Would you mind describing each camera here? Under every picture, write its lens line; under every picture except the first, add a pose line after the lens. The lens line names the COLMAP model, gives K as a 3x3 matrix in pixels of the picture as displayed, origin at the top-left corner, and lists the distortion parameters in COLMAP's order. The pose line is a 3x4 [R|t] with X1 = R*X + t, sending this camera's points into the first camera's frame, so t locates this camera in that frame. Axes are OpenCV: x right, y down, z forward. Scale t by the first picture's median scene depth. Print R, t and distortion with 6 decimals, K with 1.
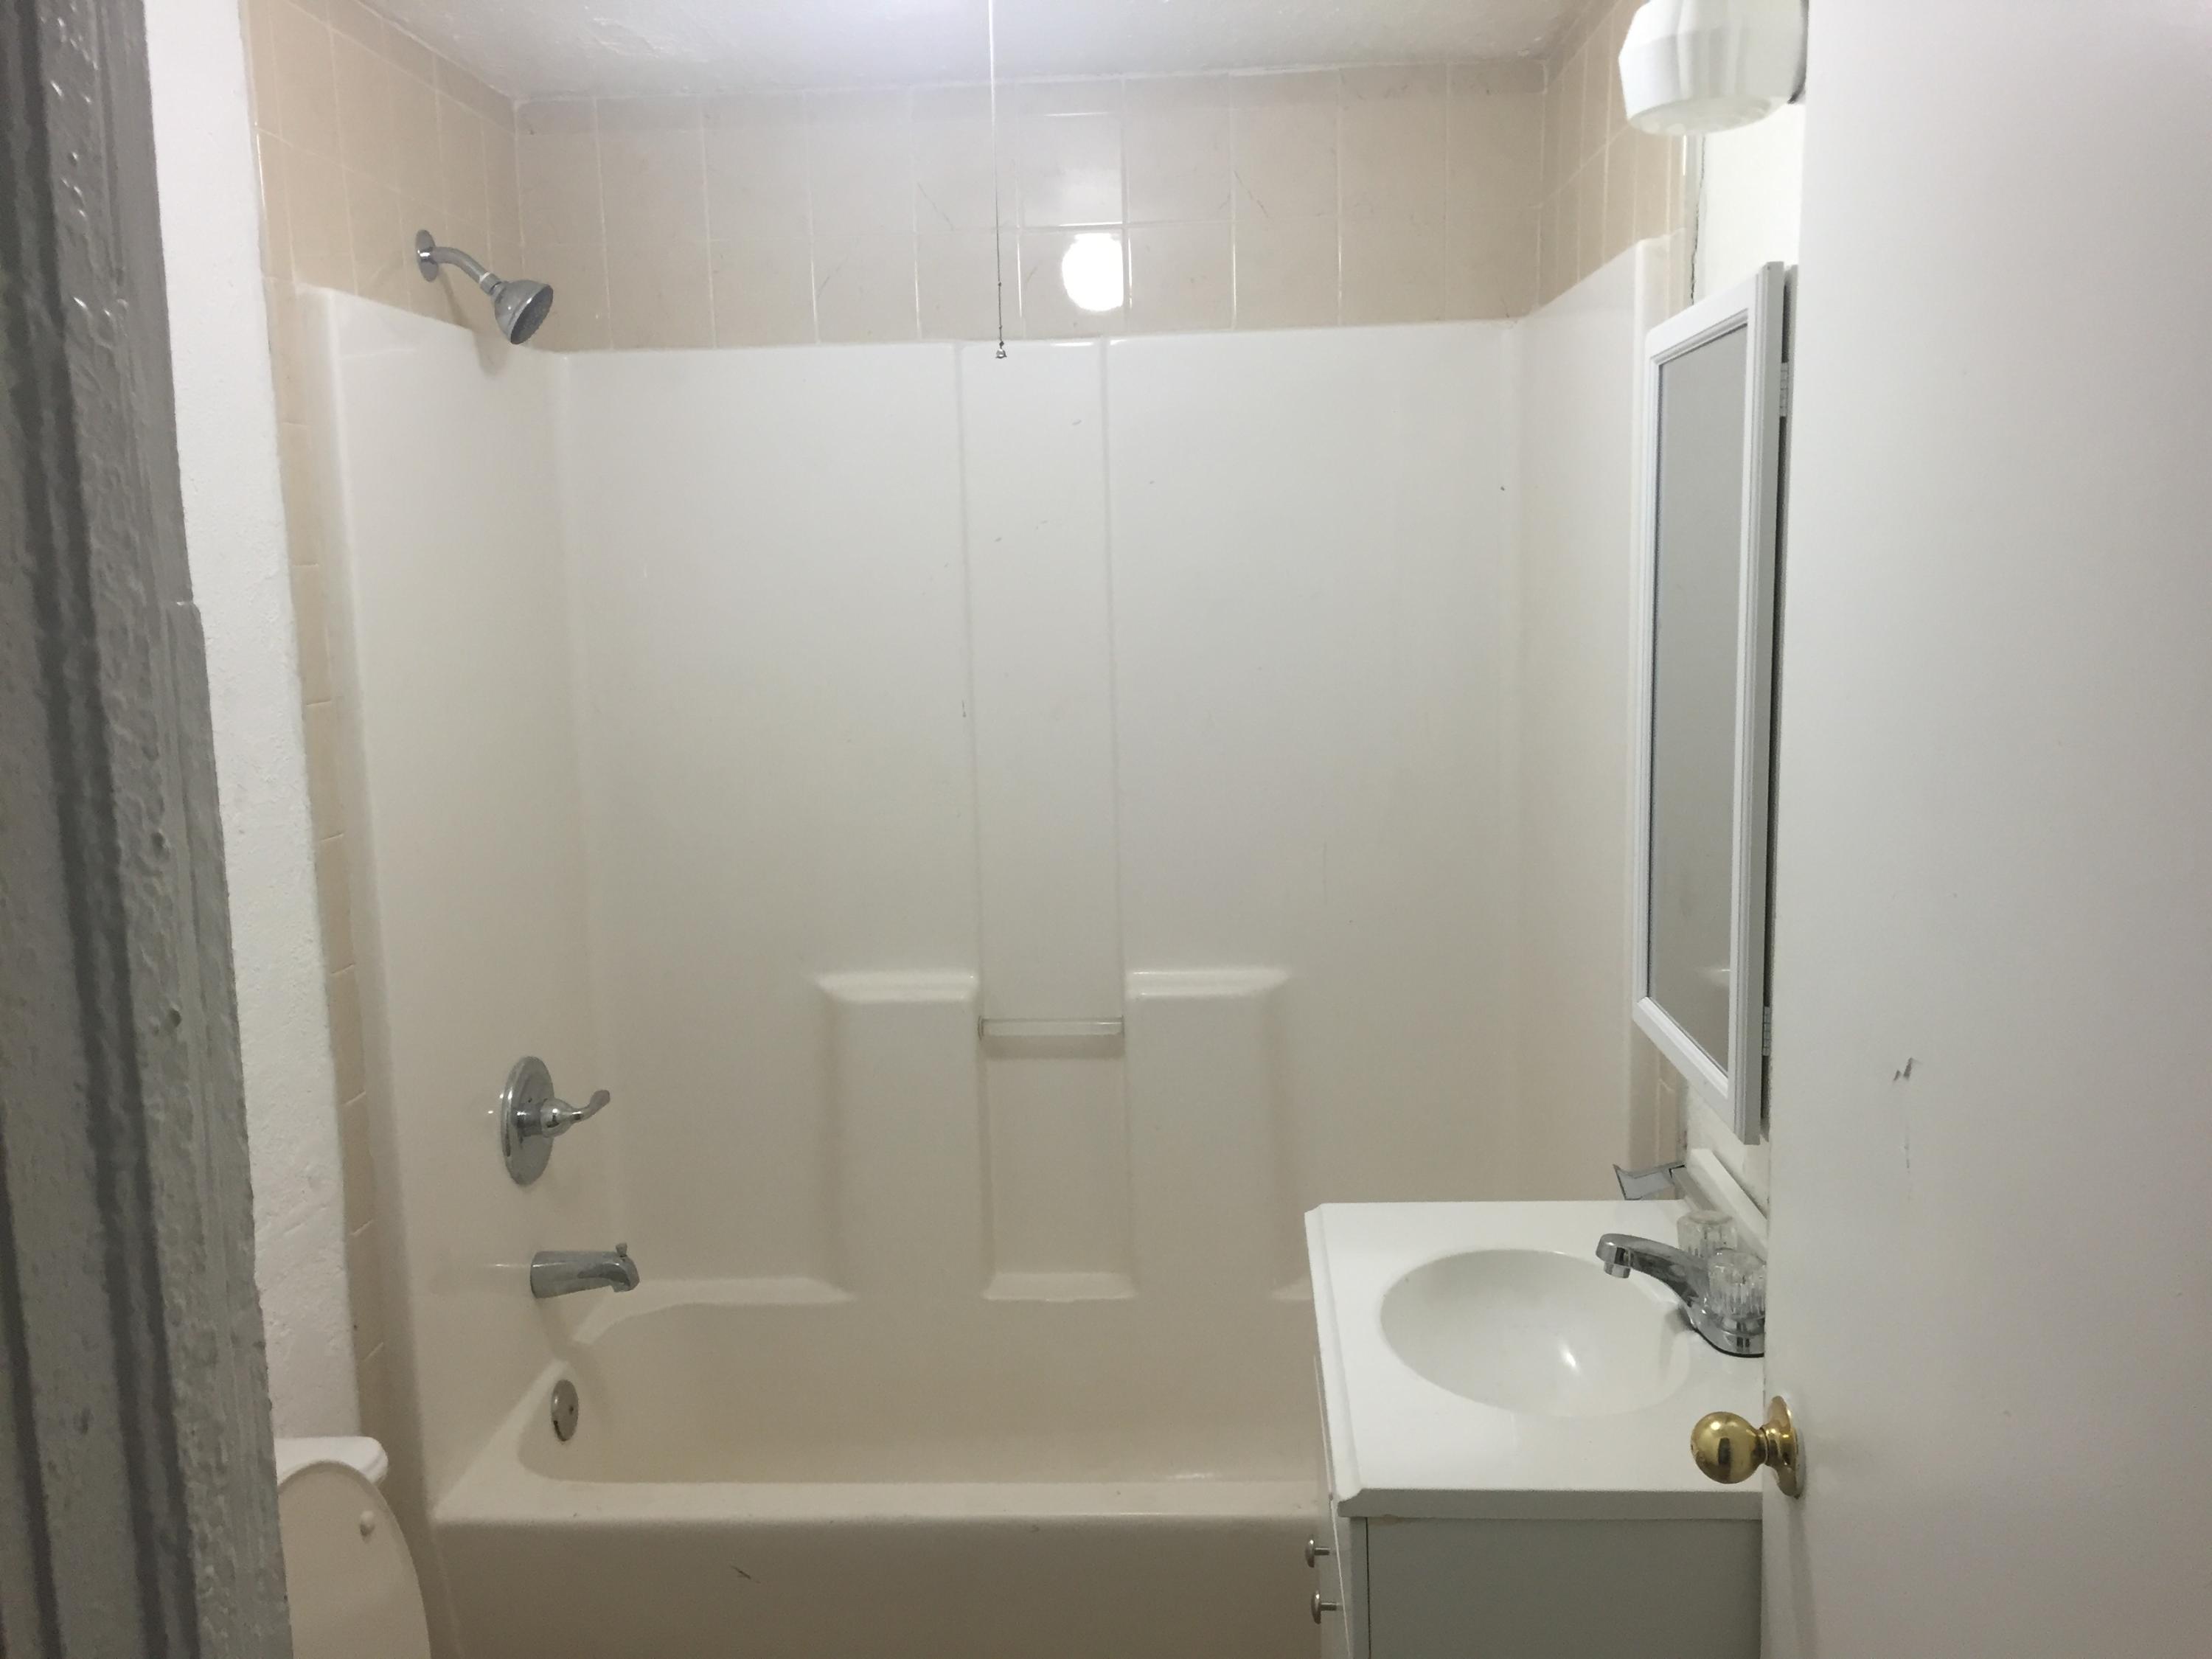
lens RADIAL K [[1932.2, 0, 1106.0], [0, 1932.2, 829.5], [0, 0, 1]] dist [0.037235, -0.126880]
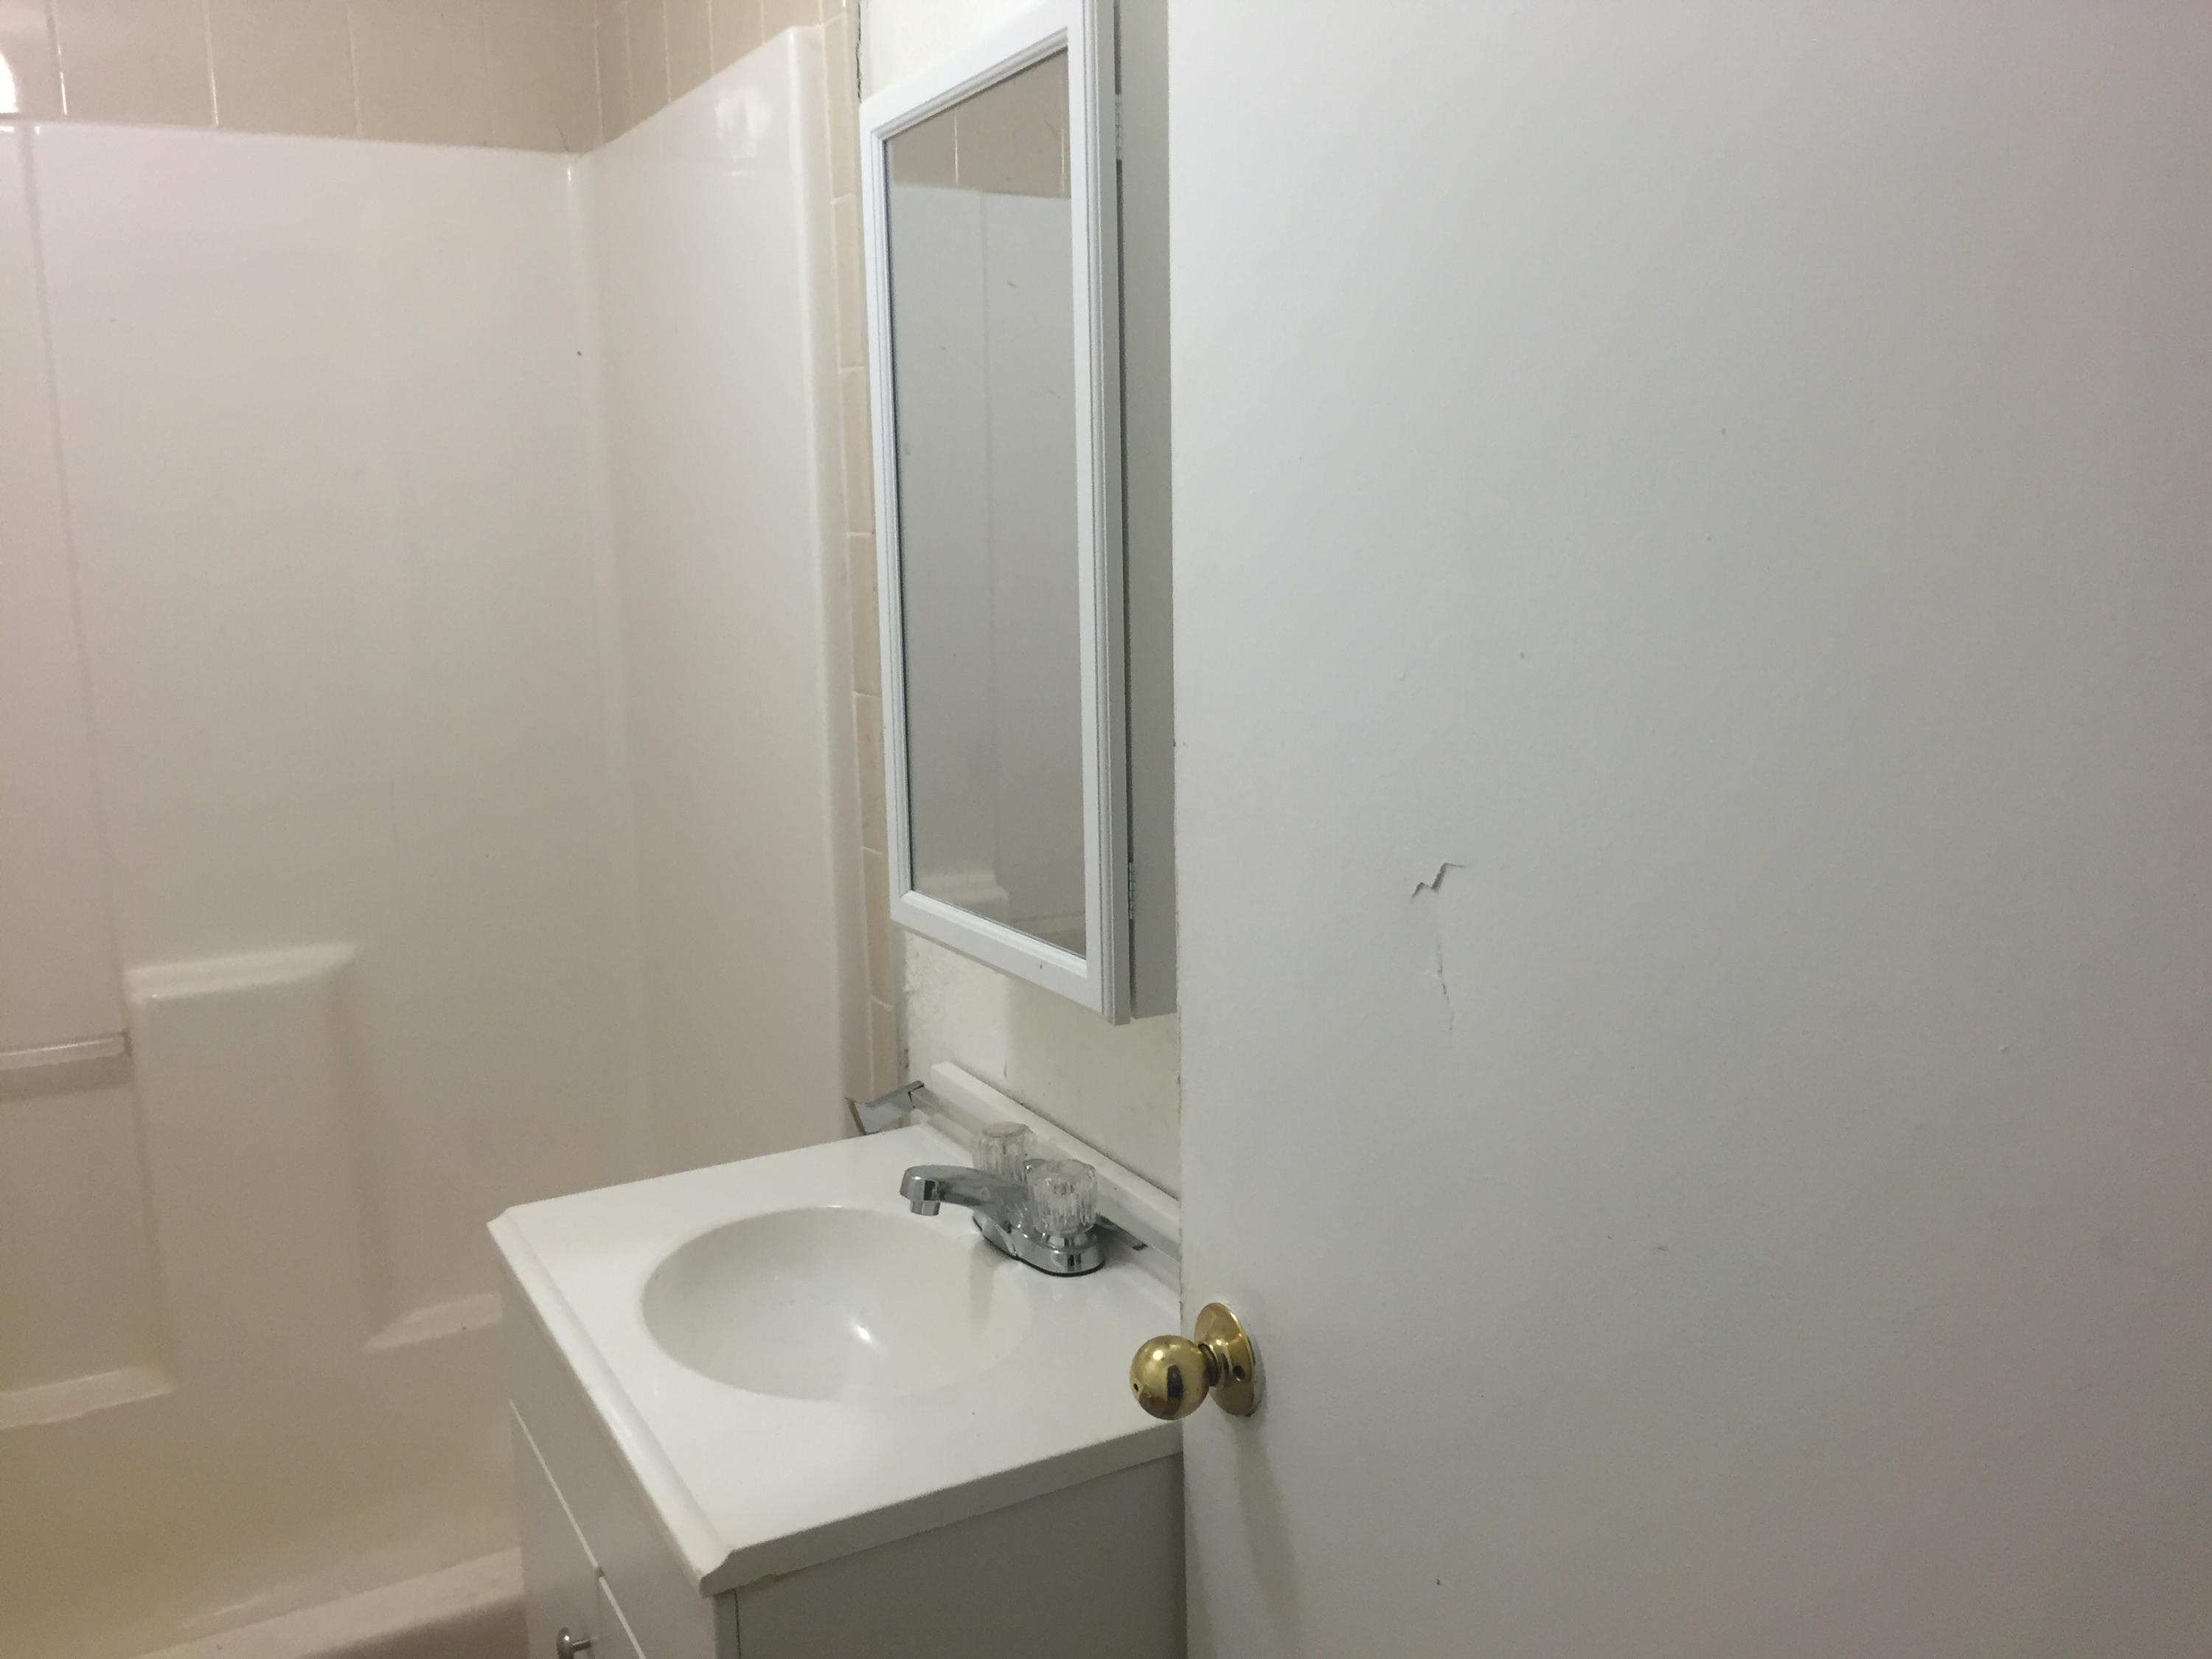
lens RADIAL K [[1871.2, 0, 1106.0], [0, 1871.2, 829.5], [0, 0, 1]] dist [0.070778, -0.108862]
pose [[0.836902, -0.079644, 0.541527, -0.101630], [0.078688, 0.996587, 0.024962, 0.046681], [-0.541667, 0.021721, 0.840312, 0.255780]]
